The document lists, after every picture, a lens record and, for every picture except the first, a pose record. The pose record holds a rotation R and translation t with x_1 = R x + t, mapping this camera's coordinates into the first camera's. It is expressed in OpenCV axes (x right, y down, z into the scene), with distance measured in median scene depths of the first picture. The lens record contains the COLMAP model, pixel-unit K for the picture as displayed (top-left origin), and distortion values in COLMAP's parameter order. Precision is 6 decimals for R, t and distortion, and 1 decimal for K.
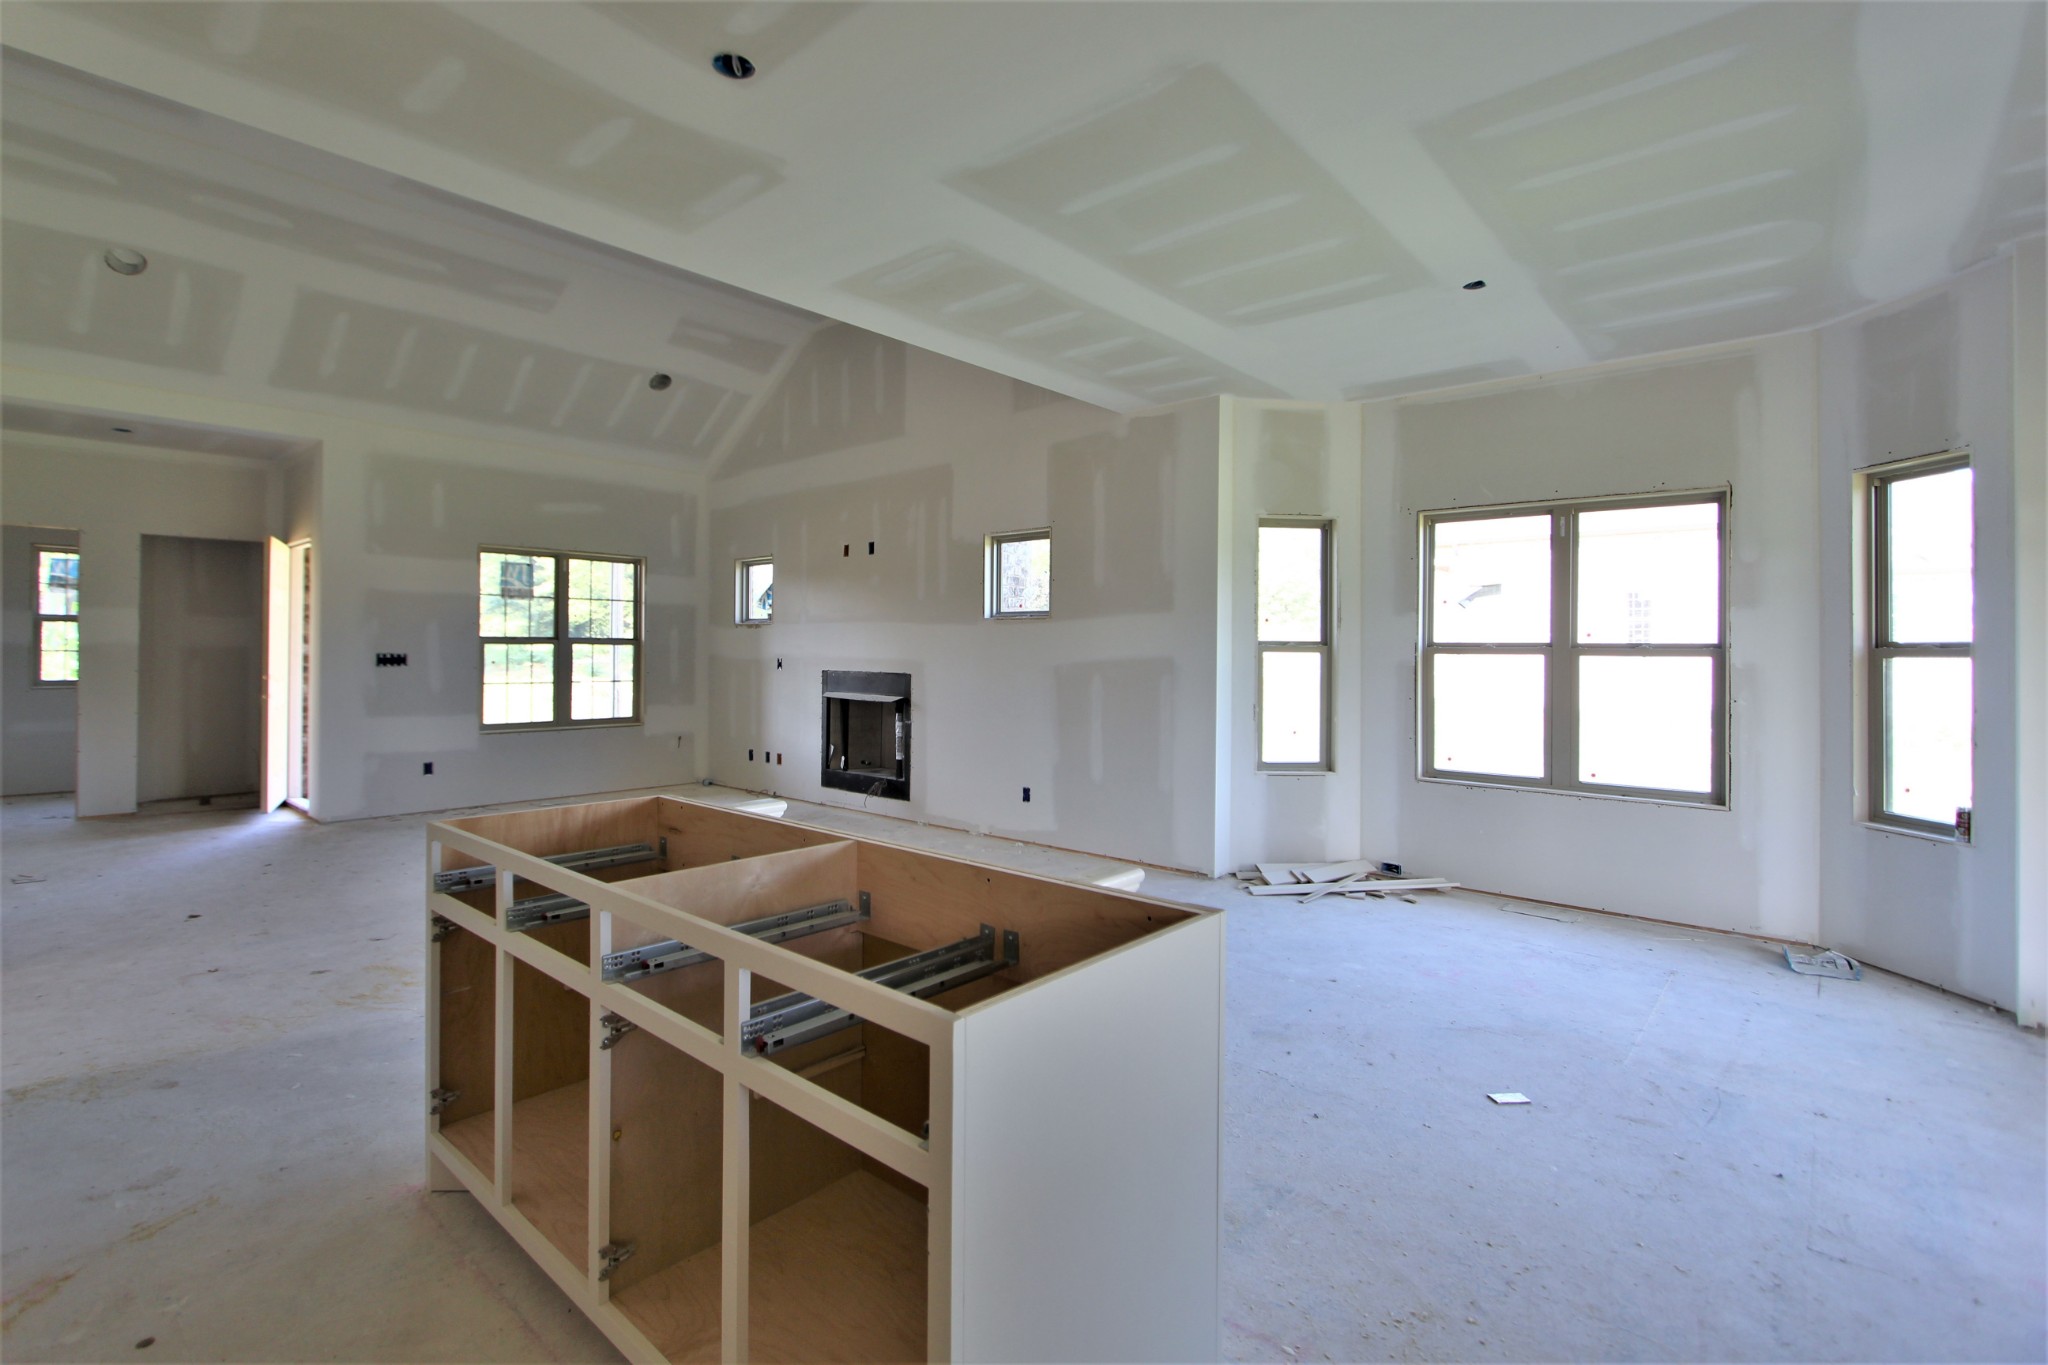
lens RADIAL K [[947.1, 0, 999.0], [0, 947.1, 644.5], [0, 0, 1]] dist [-0.016249, 0.002873]
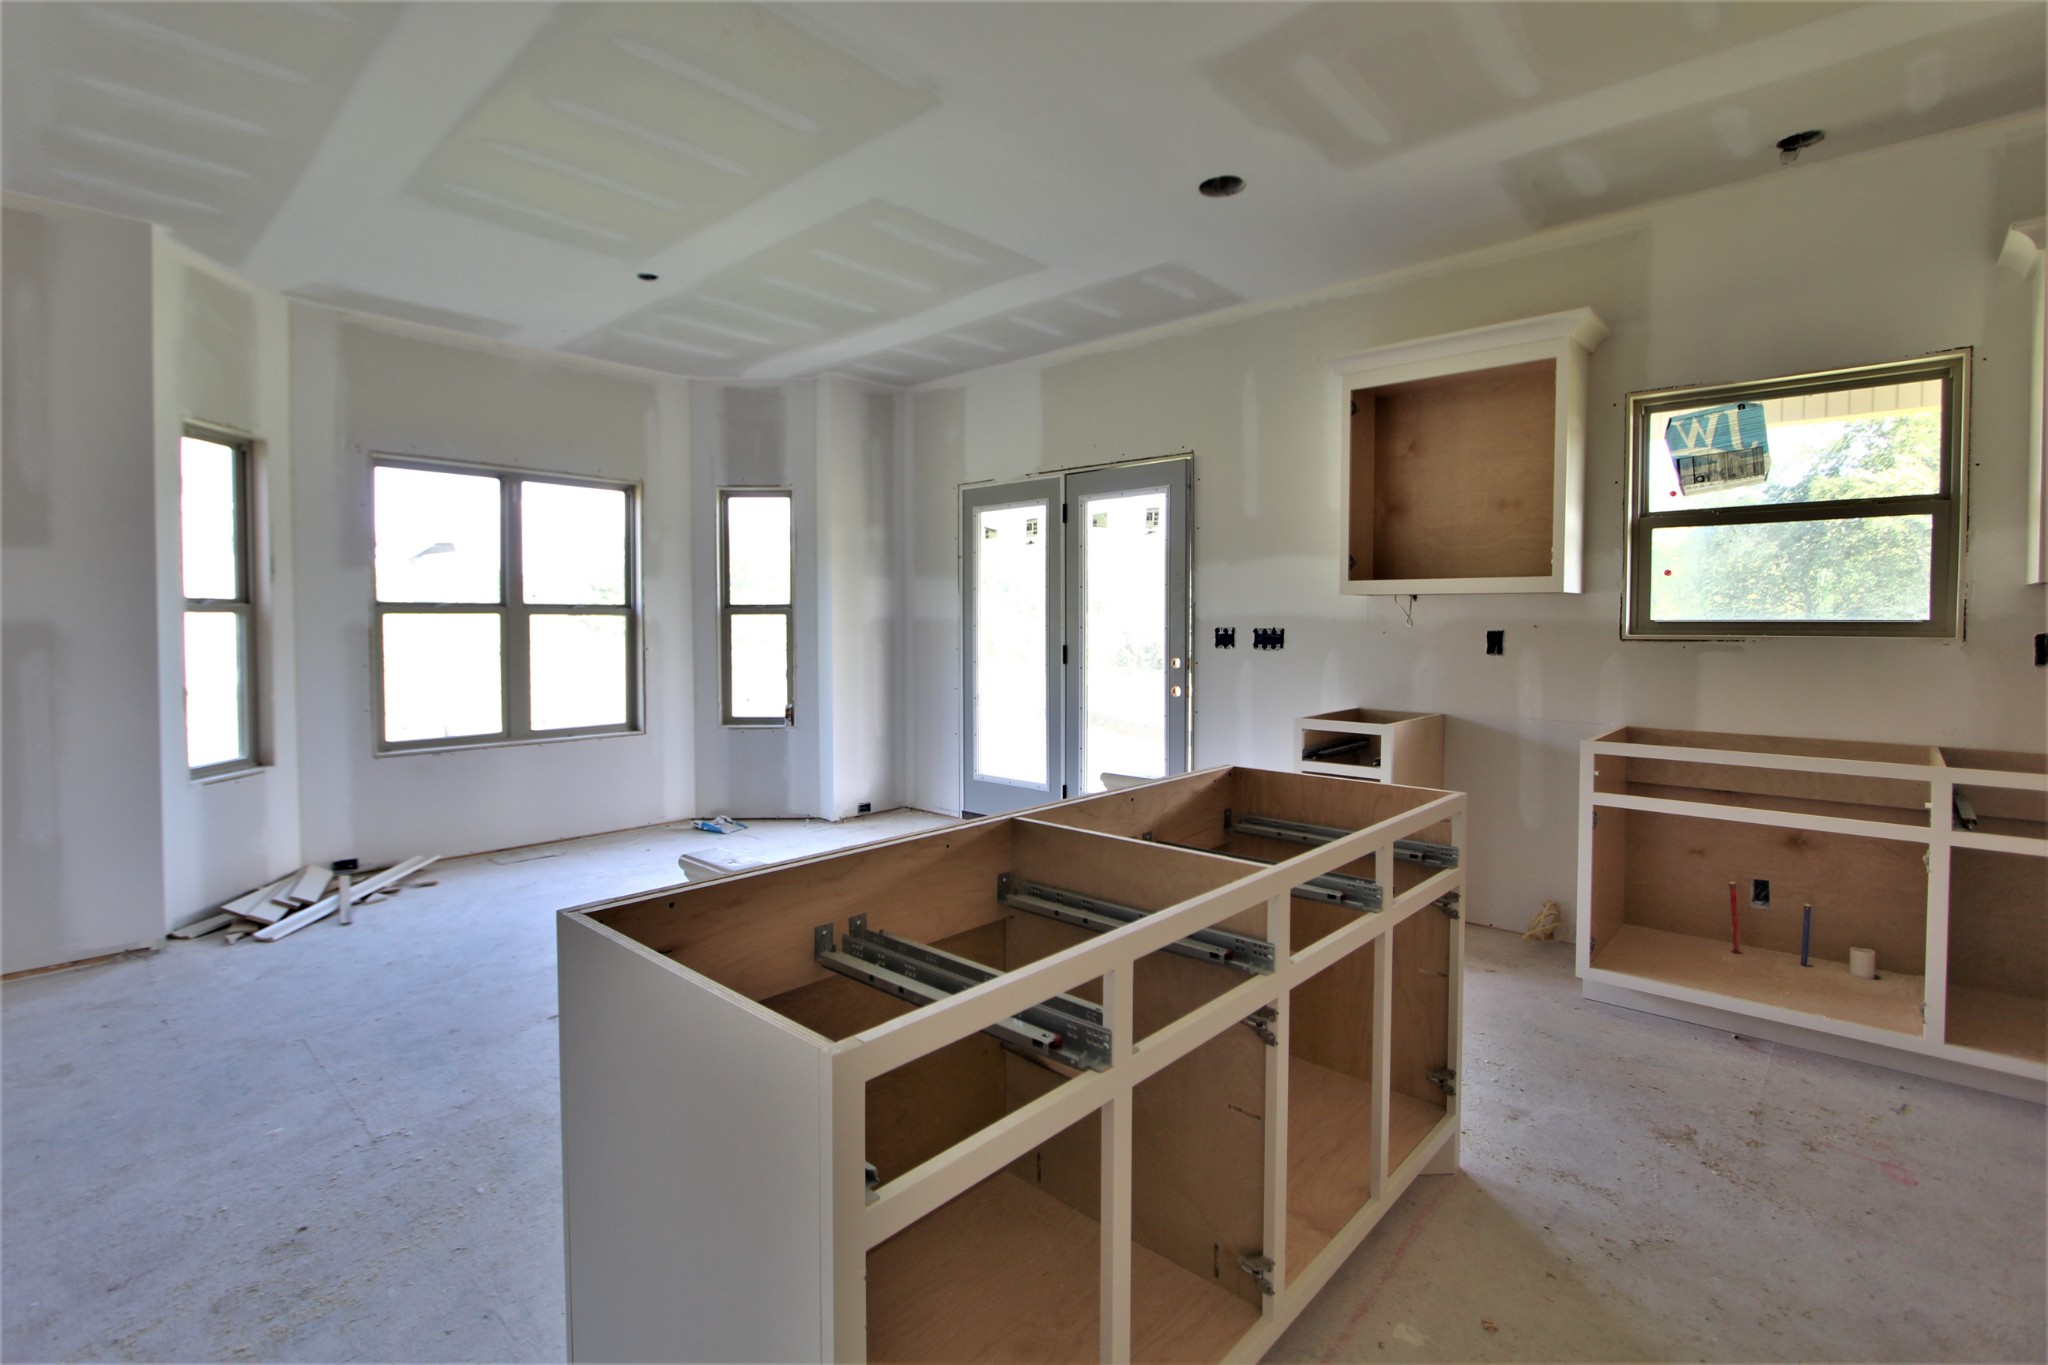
lens RADIAL K [[947.1, 0, 998.5], [0, 947.1, 644.1], [0, 0, 1]] dist [-0.016249, 0.002873]
pose [[0.025852, -0.036339, 0.999005, -0.356978], [-0.005687, 0.999318, 0.036498, 0.002003], [-0.999650, -0.006624, 0.025628, 0.335231]]
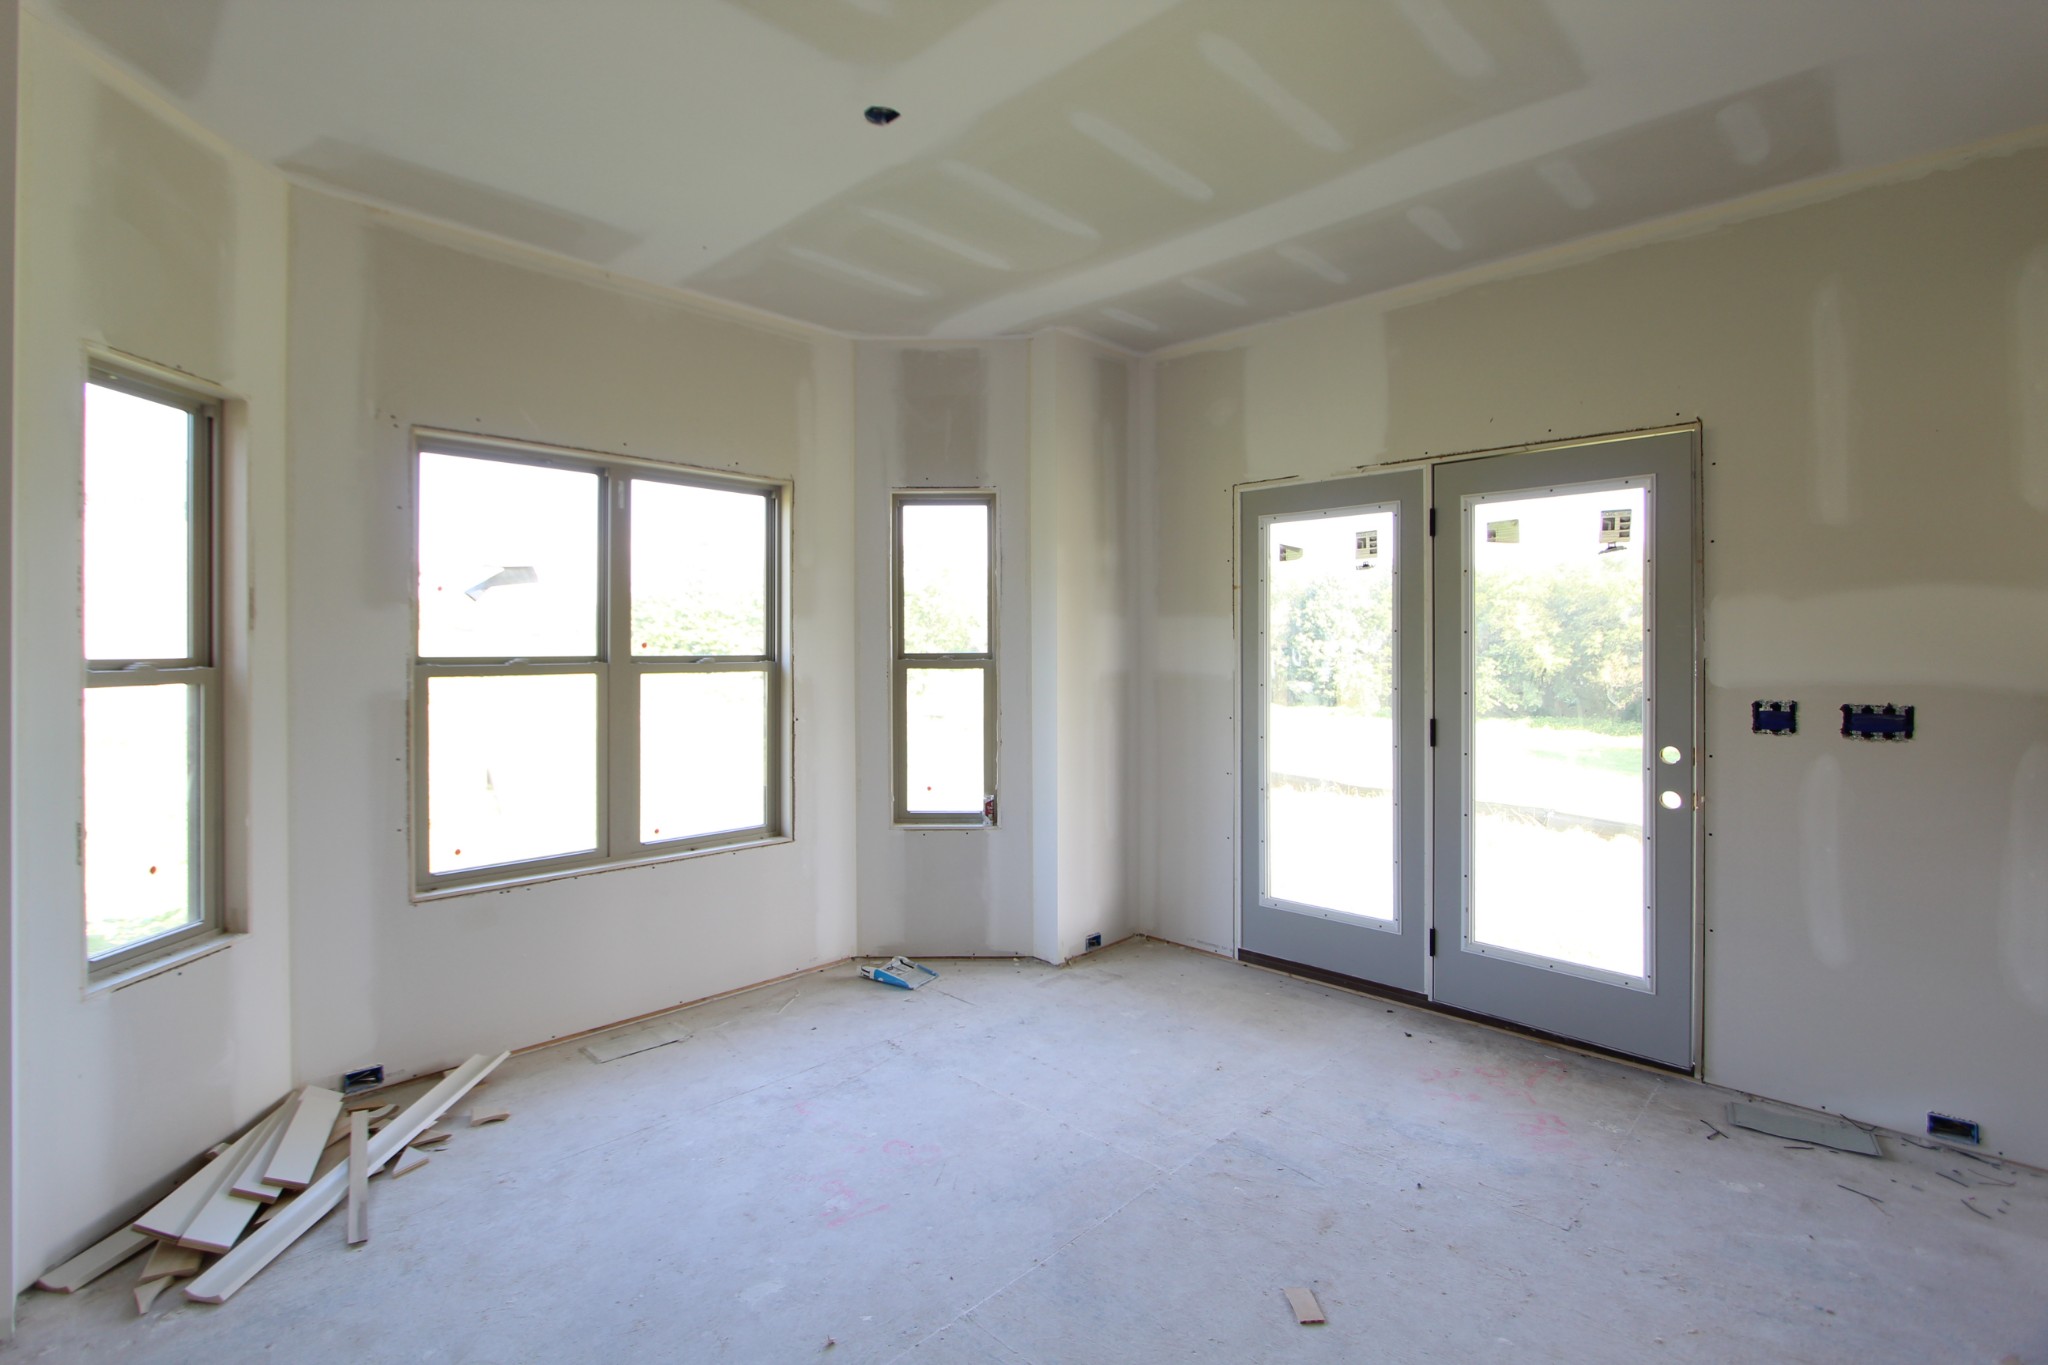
lens RADIAL K [[947.1, 0, 1001.4], [0, 947.1, 646.9], [0, 0, 1]] dist [-0.016249, 0.002873]
pose [[0.053882, -0.009745, 0.998500, -0.083650], [-0.004645, 0.999939, 0.010010, -0.013948], [-0.998537, -0.005177, 0.053833, 0.526420]]
